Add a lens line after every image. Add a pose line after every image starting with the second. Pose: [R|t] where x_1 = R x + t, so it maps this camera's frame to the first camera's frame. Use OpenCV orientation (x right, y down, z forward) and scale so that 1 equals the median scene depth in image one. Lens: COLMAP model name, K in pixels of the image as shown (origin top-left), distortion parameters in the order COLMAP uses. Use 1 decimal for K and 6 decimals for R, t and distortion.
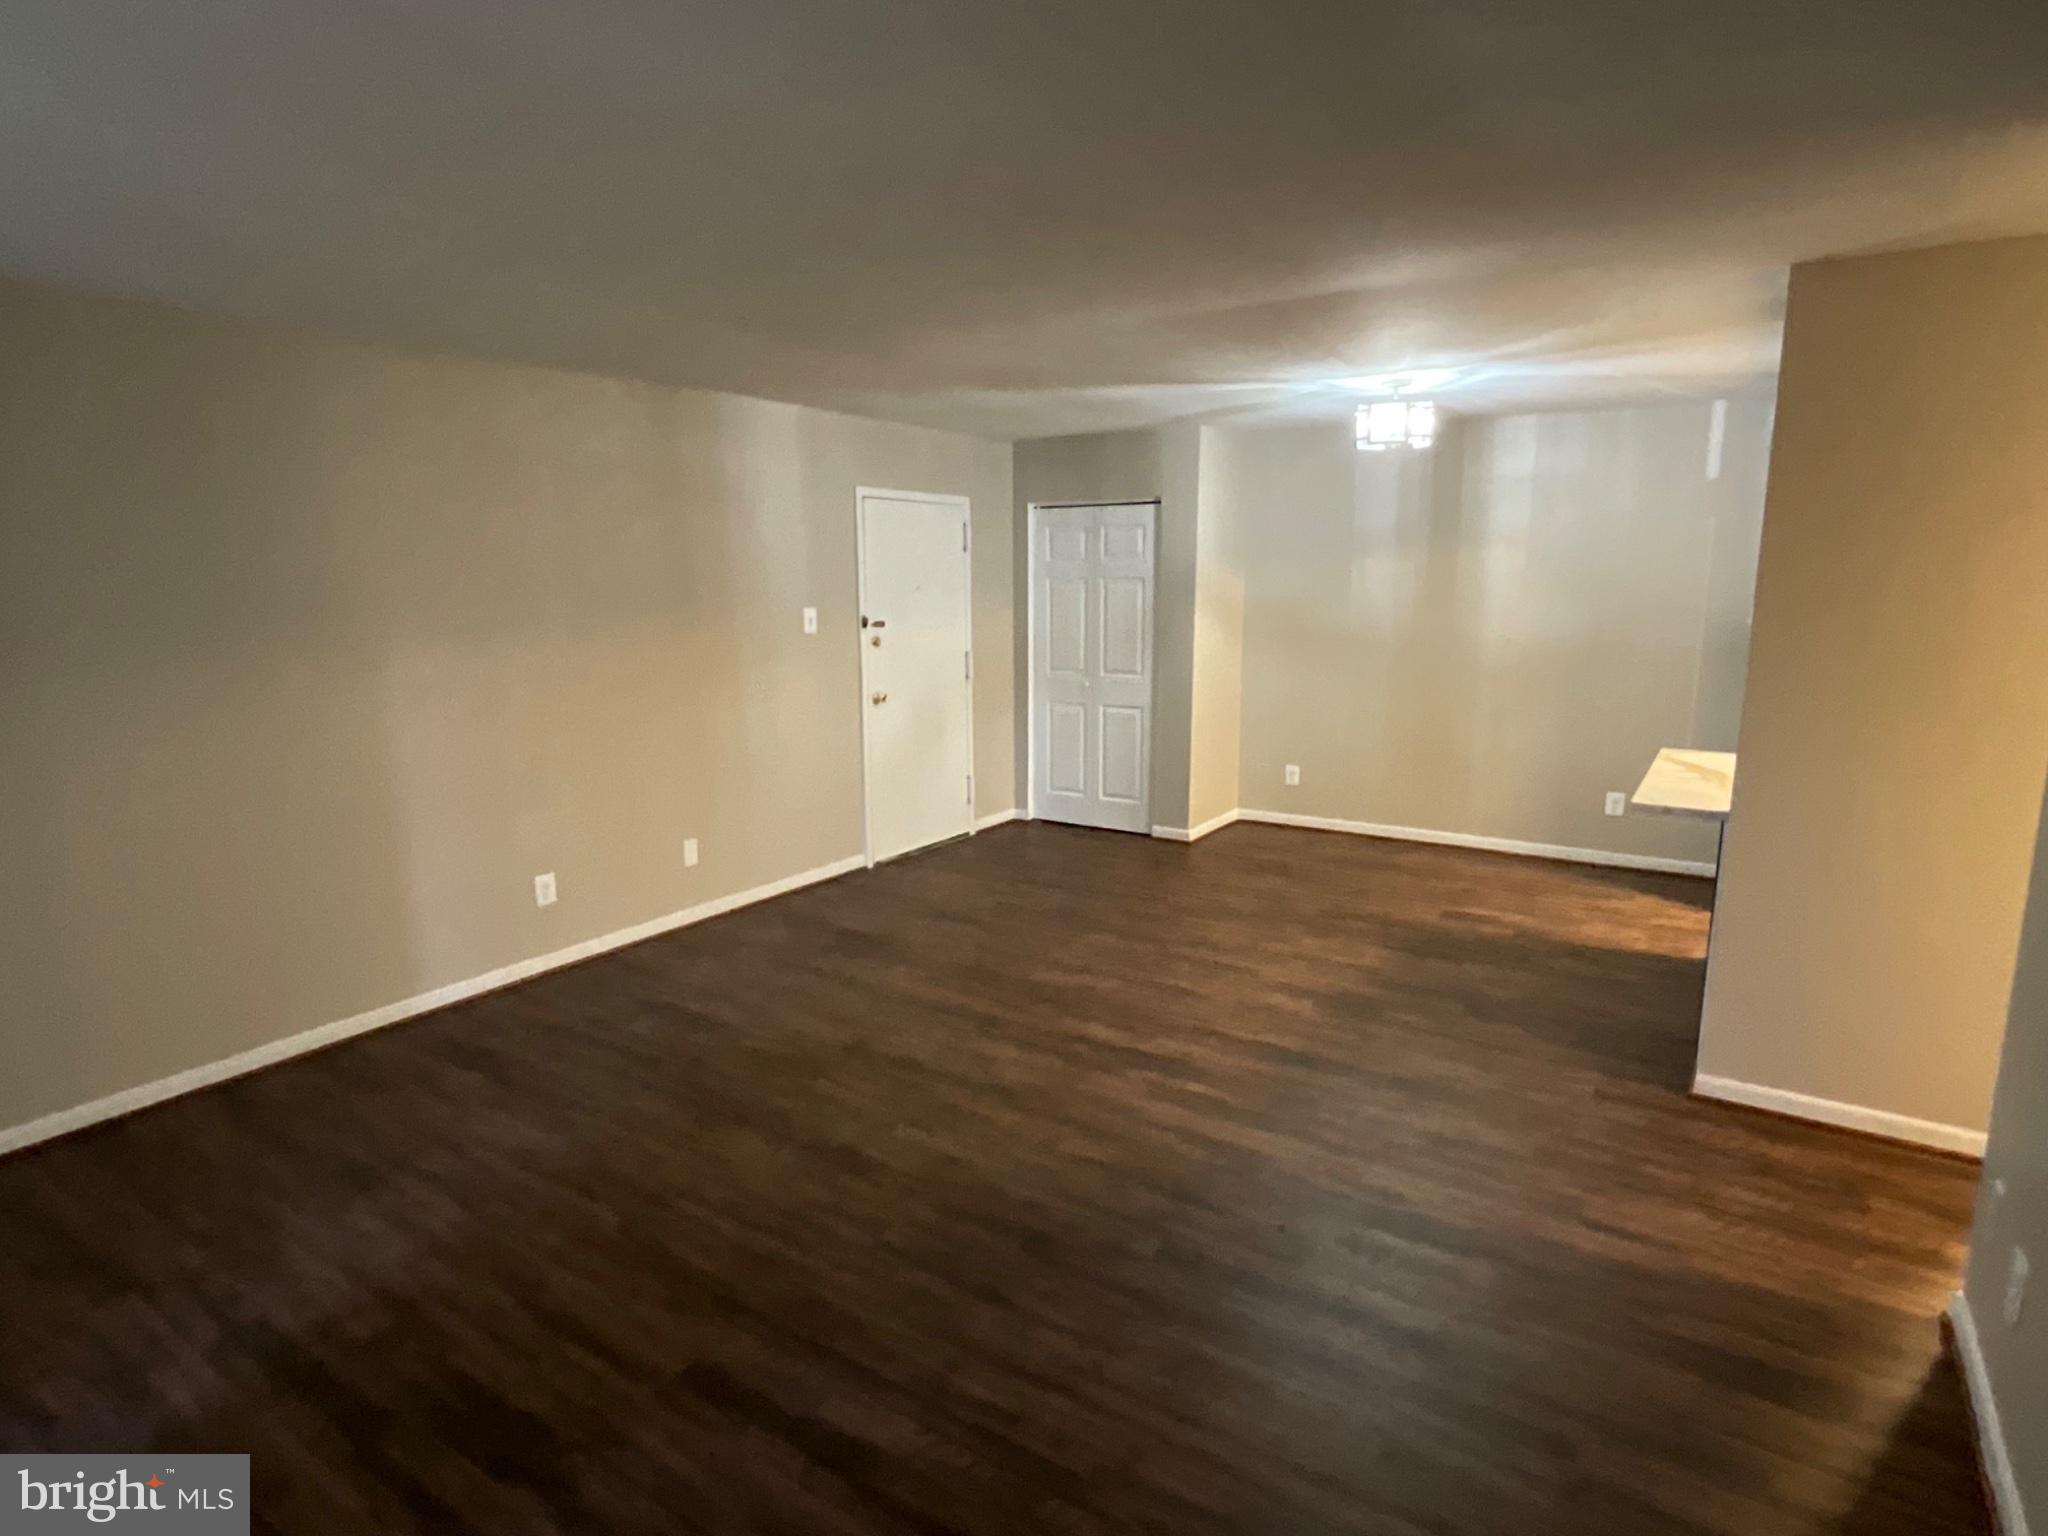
lens RADIAL K [[1099.8, 0, 1028.3], [0, 1099.8, 776.1], [0, 0, 1]] dist [-0.008379, 0.006917]
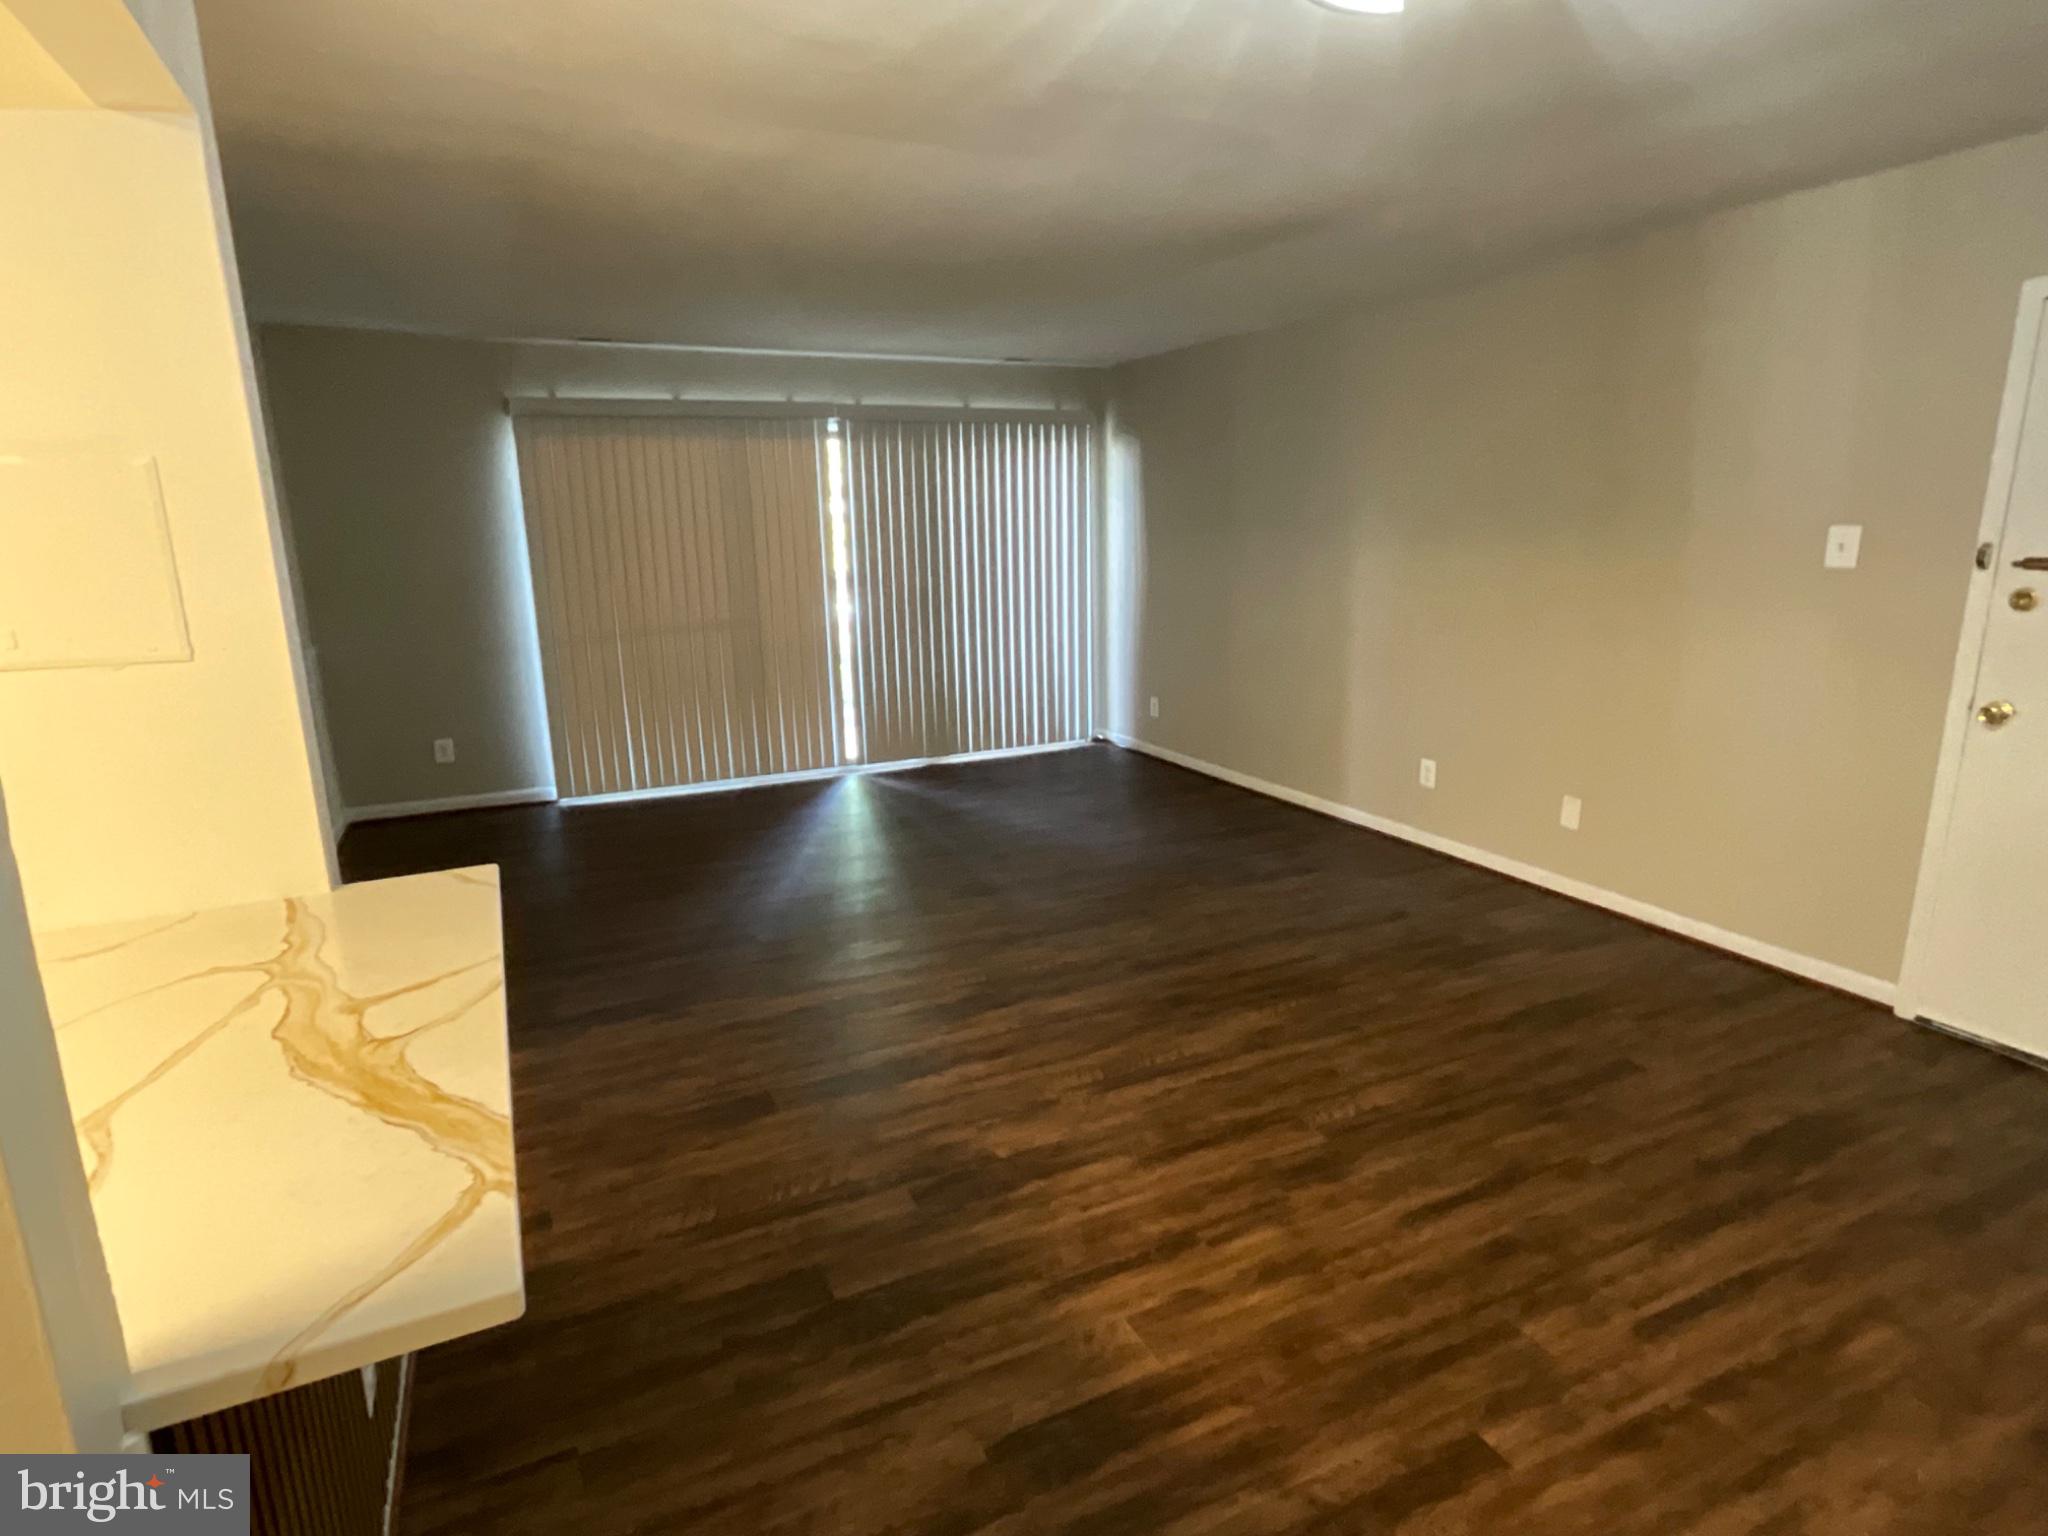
lens RADIAL K [[1099.8, 0, 1018.8], [0, 1099.8, 768.1], [0, 0, 1]] dist [-0.008379, 0.006917]
pose [[-0.515737, 0.205609, -0.831709, 0.562847], [-0.137328, 0.938384, 0.317137, -0.159140], [0.845669, 0.277776, -0.455723, 0.948449]]
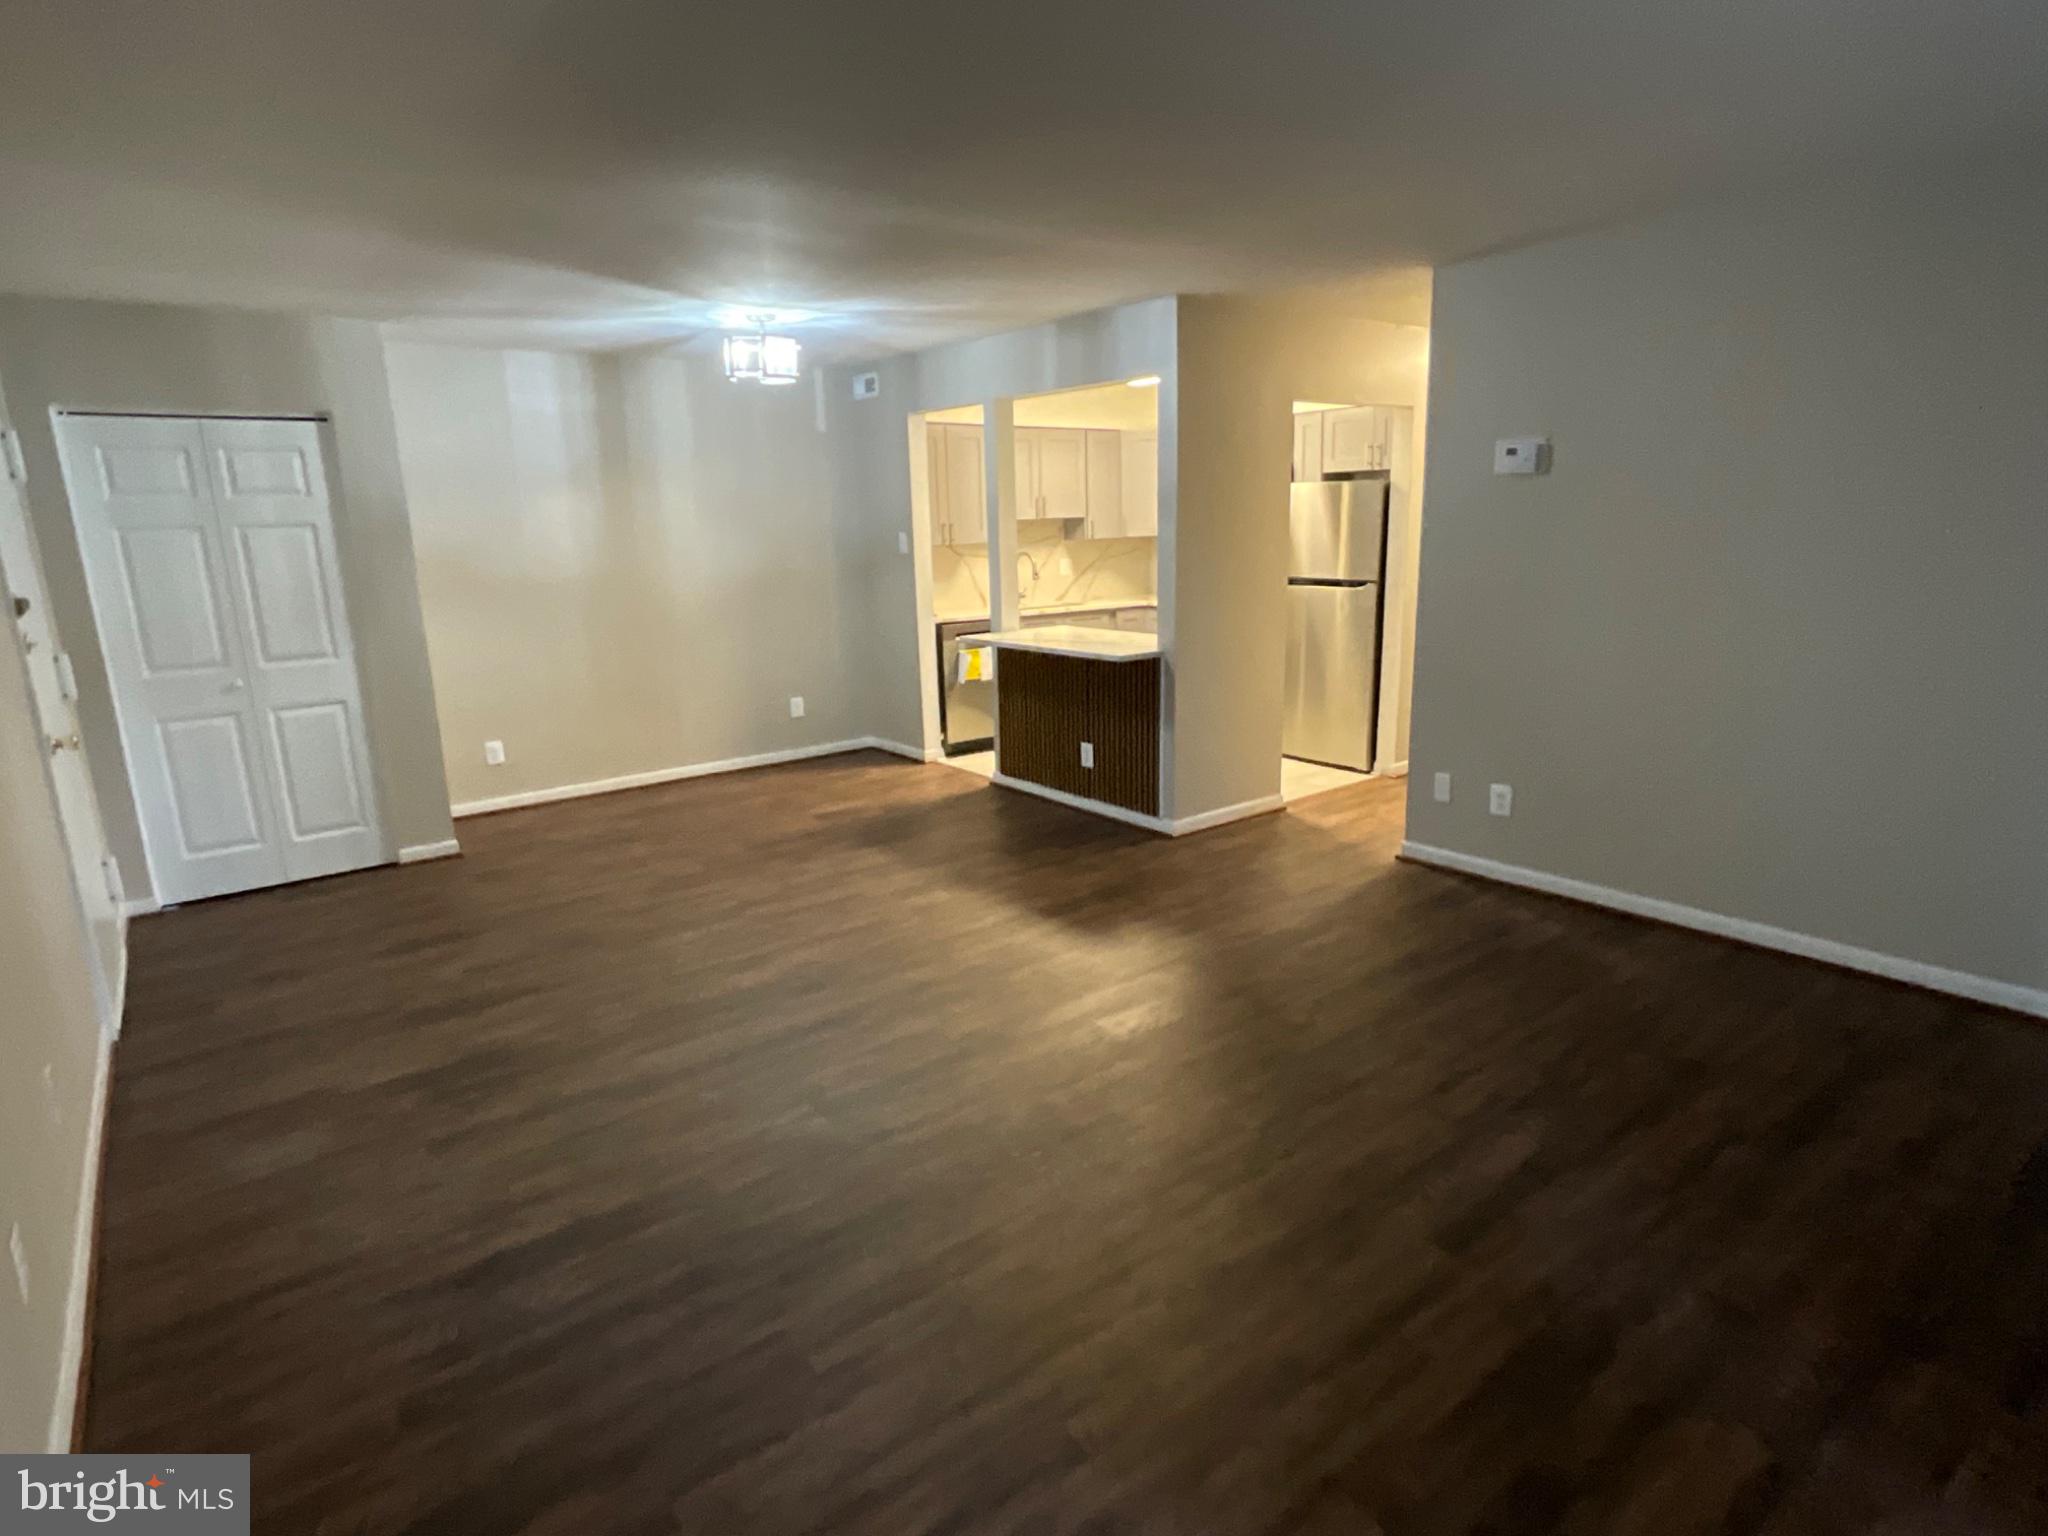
lens RADIAL K [[1099.8, 0, 1020.9], [0, 1099.8, 770.9], [0, 0, 1]] dist [-0.008379, 0.006917]
pose [[0.330448, -0.219697, 0.917898, -0.535552], [0.199971, 0.966749, 0.159399, -0.053146], [-0.922397, 0.130880, 0.363394, 0.391591]]
